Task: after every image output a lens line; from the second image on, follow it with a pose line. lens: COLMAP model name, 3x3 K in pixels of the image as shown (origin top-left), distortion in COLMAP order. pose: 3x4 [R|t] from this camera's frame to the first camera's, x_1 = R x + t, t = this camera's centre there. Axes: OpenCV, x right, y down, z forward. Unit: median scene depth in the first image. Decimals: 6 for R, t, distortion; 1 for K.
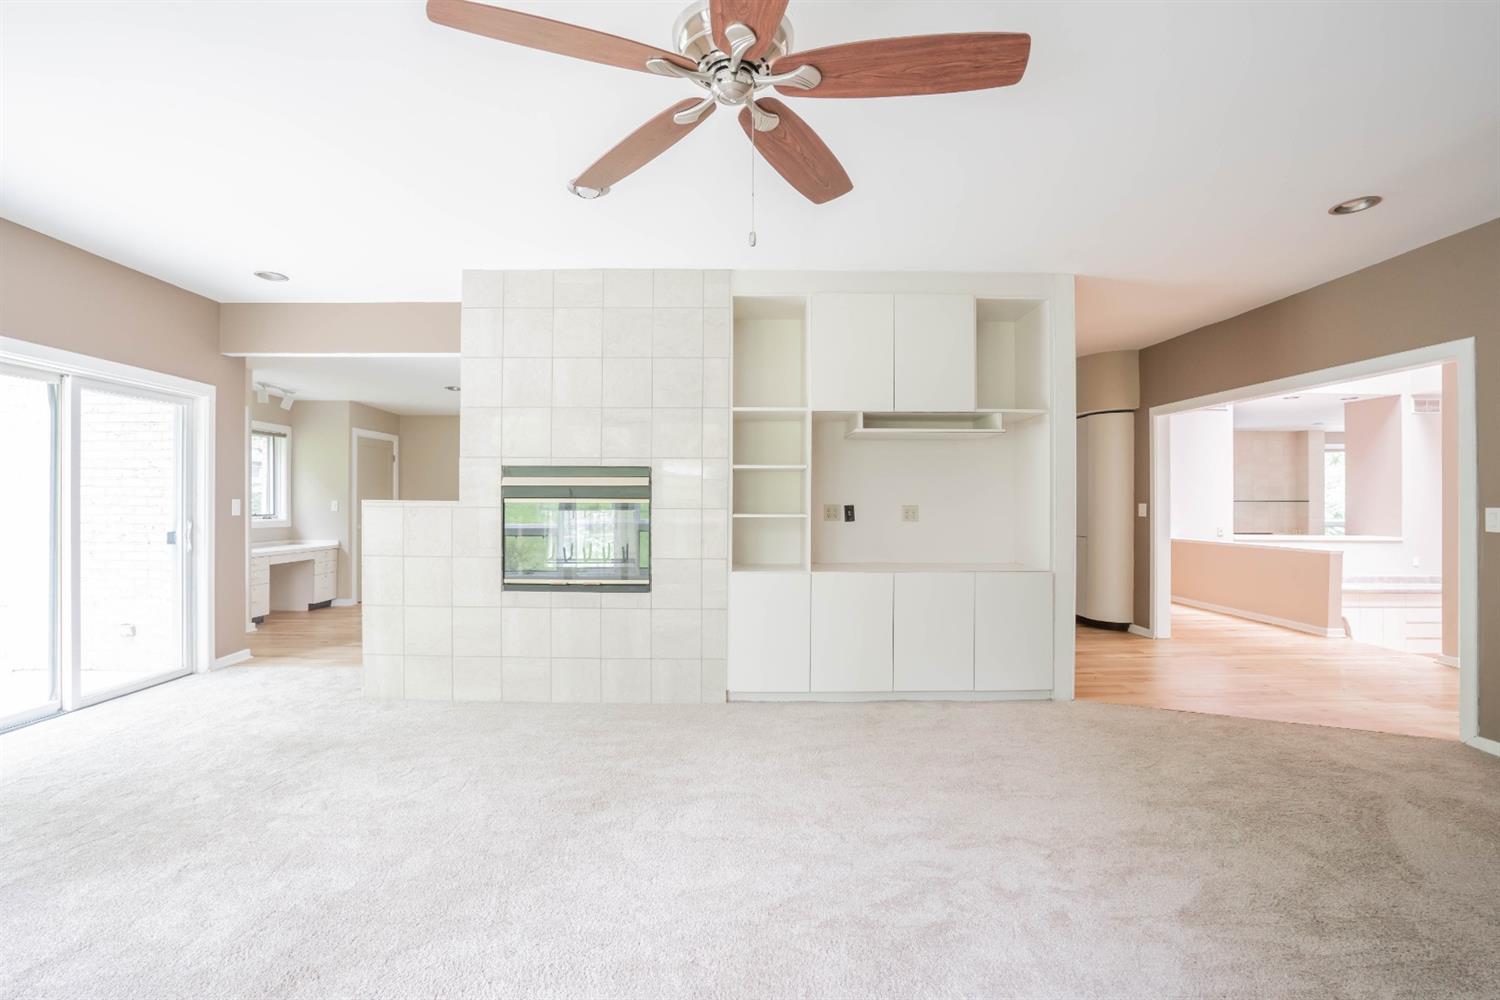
lens RADIAL K [[700.0, 0, 750.0], [0, 700.0, 500.0], [0, 0, 1]] dist [-0.059071, 0.025029]
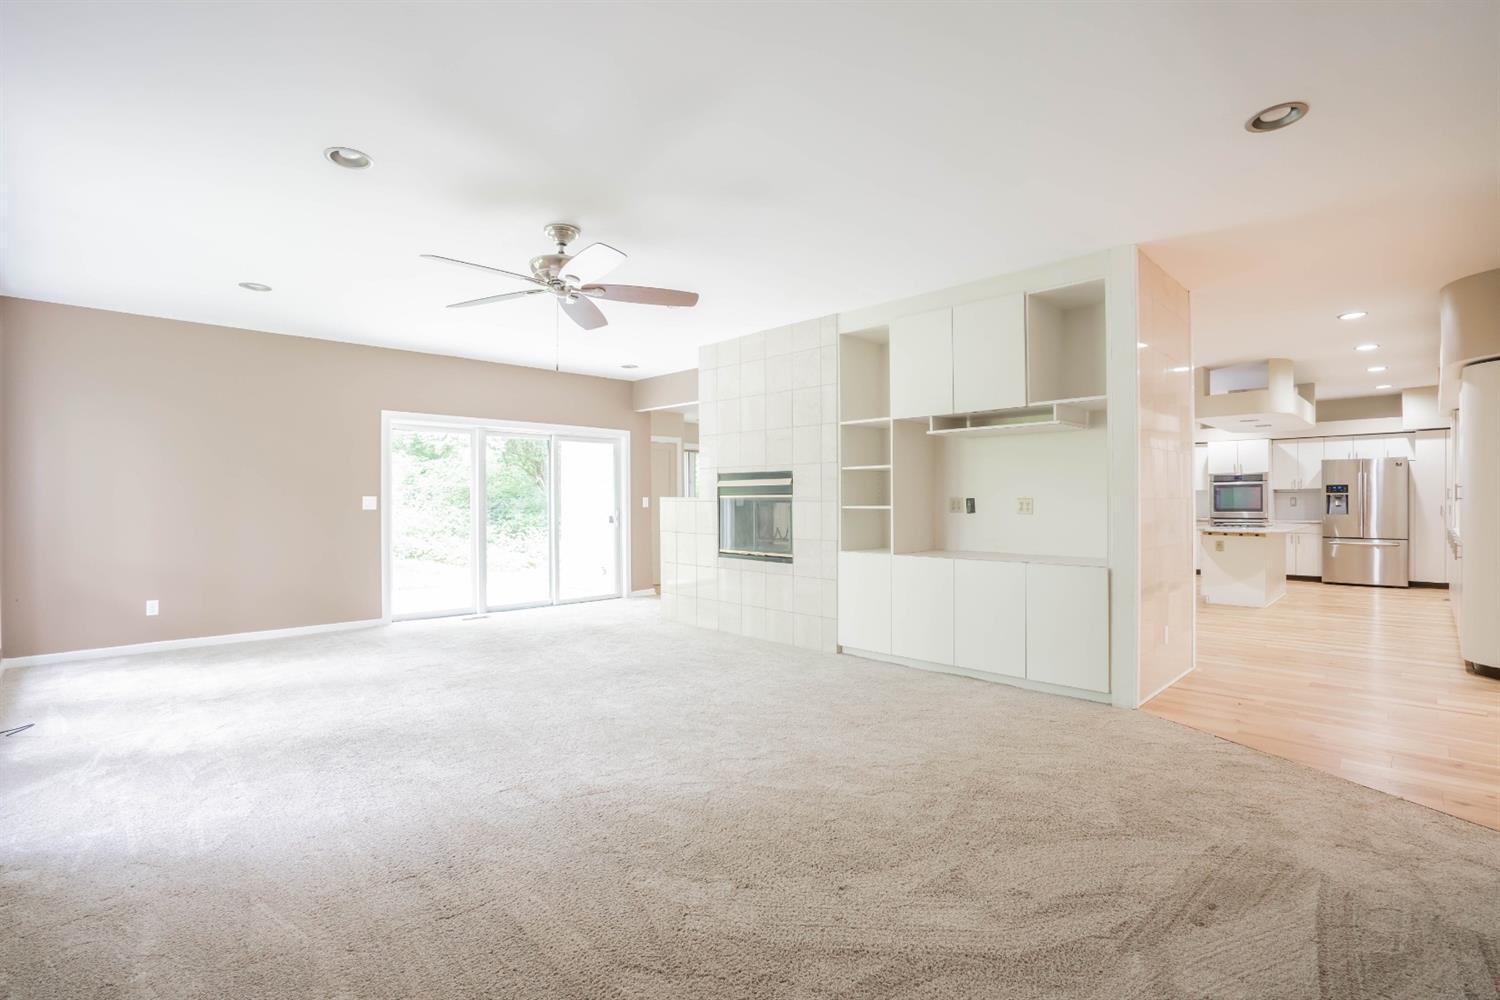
lens RADIAL K [[700.0, 0, 750.0], [0, 700.0, 500.0], [0, 0, 1]] dist [-0.059071, 0.025029]
pose [[0.694728, -0.004371, -0.719260, 0.773153], [0.008591, 0.999961, 0.002221, 0.005221], [0.719222, -0.007722, 0.694738, -0.001267]]
